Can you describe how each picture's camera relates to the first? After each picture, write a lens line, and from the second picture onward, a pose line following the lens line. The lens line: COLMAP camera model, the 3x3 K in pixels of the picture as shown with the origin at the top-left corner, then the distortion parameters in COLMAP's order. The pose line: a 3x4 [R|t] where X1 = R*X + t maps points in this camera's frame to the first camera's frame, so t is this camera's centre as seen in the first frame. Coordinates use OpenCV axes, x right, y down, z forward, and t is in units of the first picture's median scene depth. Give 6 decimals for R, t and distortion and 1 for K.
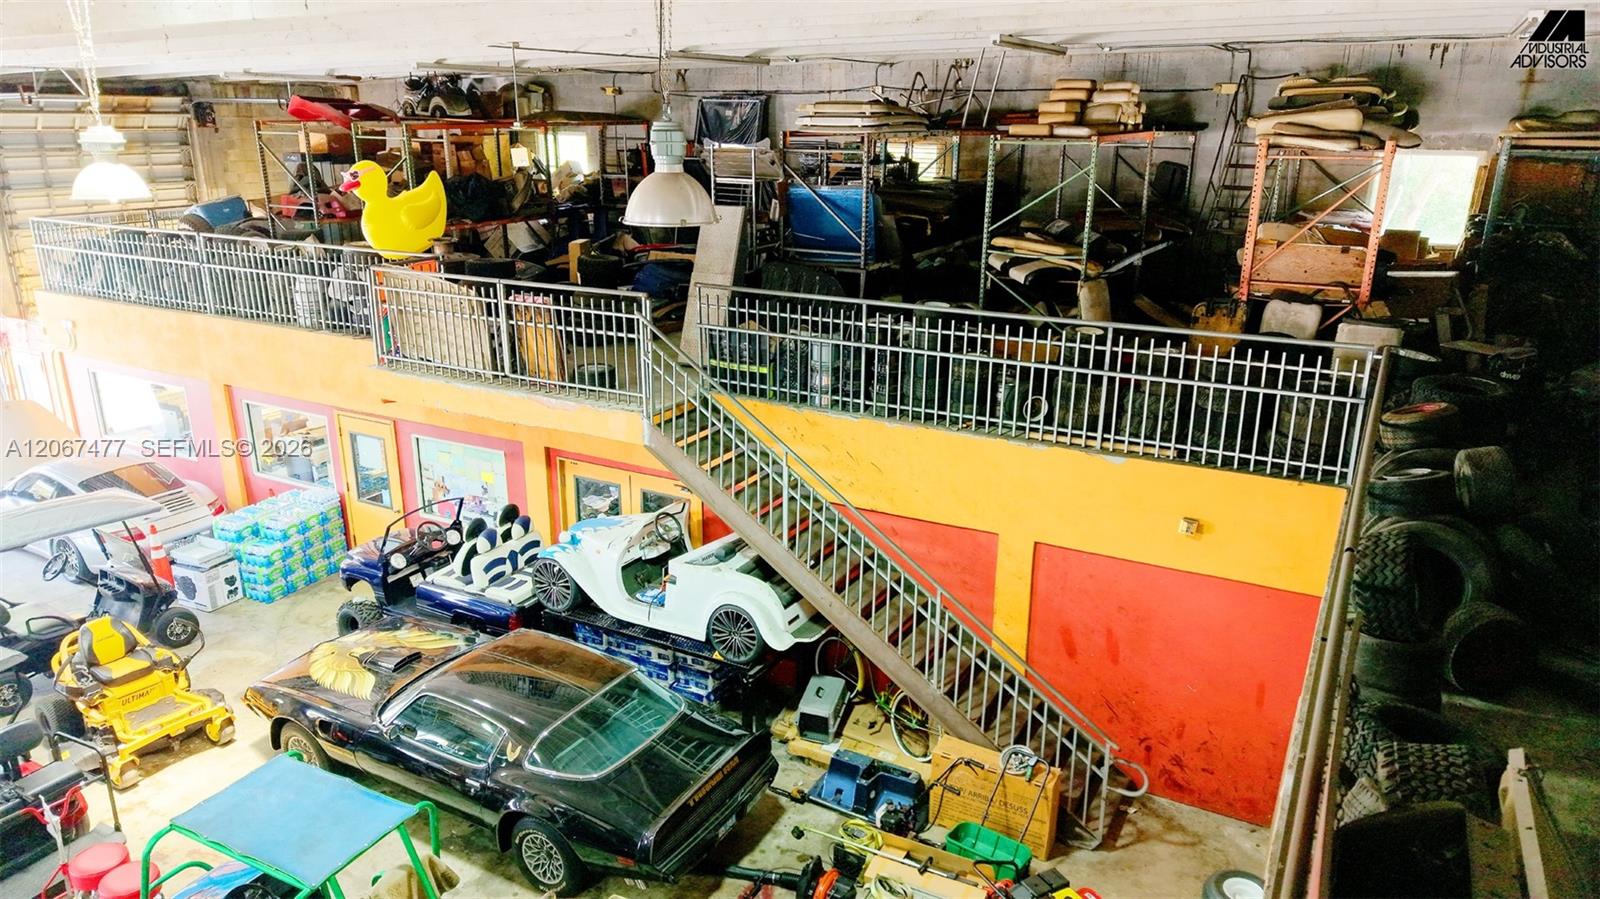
lens RADIAL K [[1067.2, 0, 805.3], [0, 1067.2, 456.5], [0, 0, 1]] dist [0.030351, -0.031906]
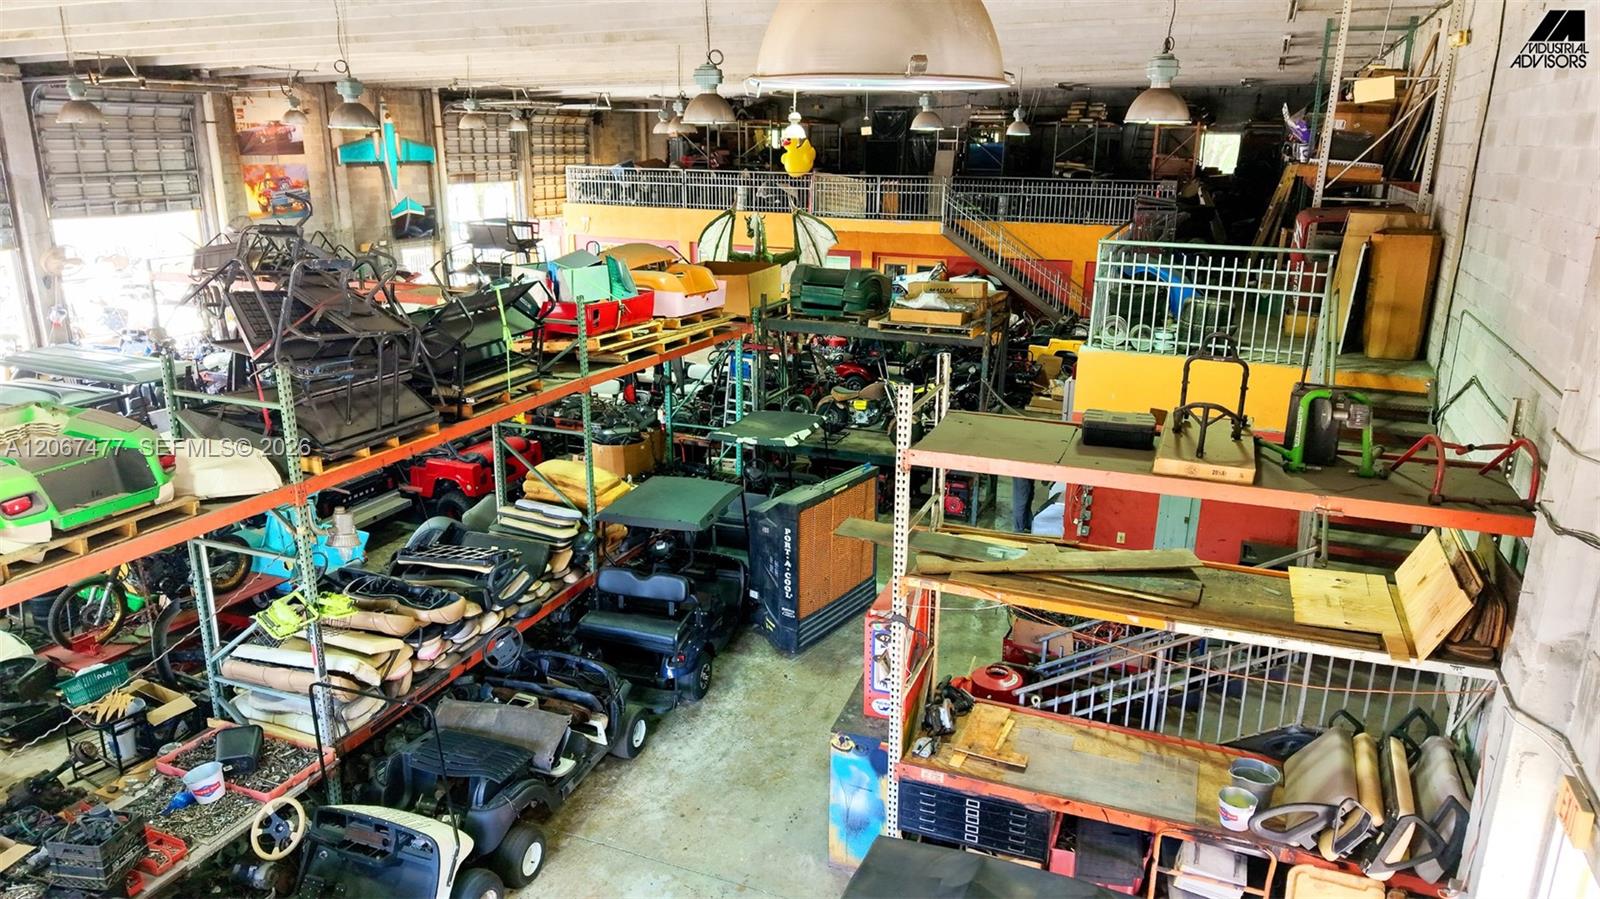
lens RADIAL K [[1067.2, 0, 799.3], [0, 1067.2, 455.2], [0, 0, 1]] dist [0.030351, -0.031906]
pose [[0.994387, -0.025415, 0.102708, -0.670574], [0.027640, 0.999412, -0.020299, 0.499049], [-0.102132, 0.023024, 0.994504, -1.381676]]
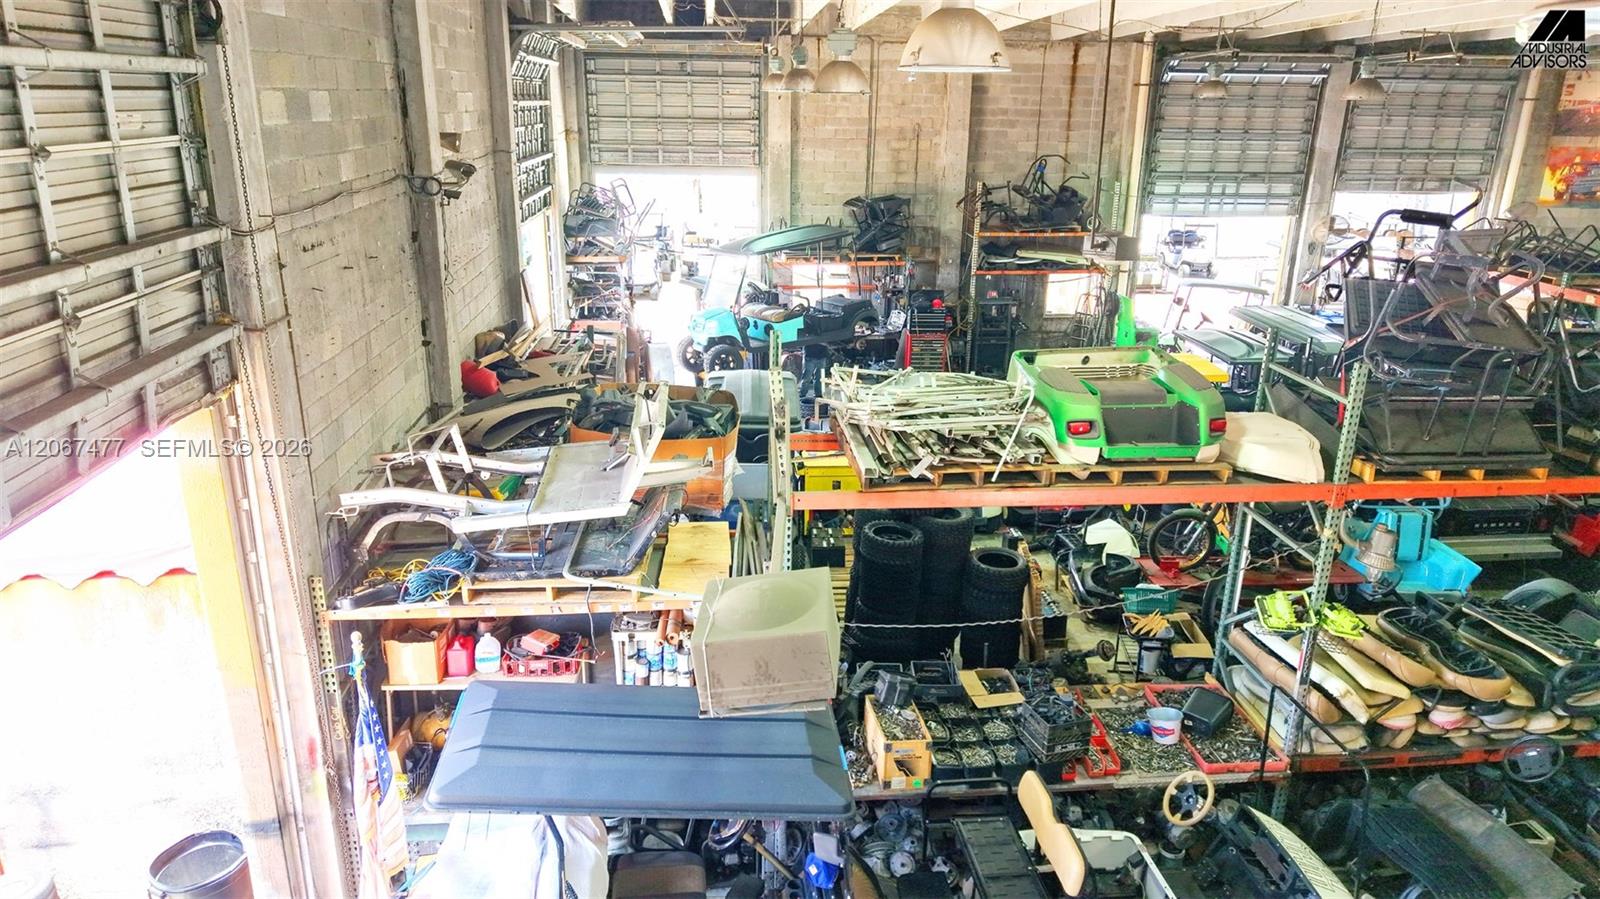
lens RADIAL K [[1067.2, 0, 793.1], [0, 1067.2, 449.5], [0, 0, 1]] dist [0.030351, -0.031906]
pose [[0.552825, 0.264088, -0.790343, -0.615819], [-0.266896, 0.954603, 0.132287, 0.482620], [0.789399, 0.137808, 0.598213, -1.333736]]
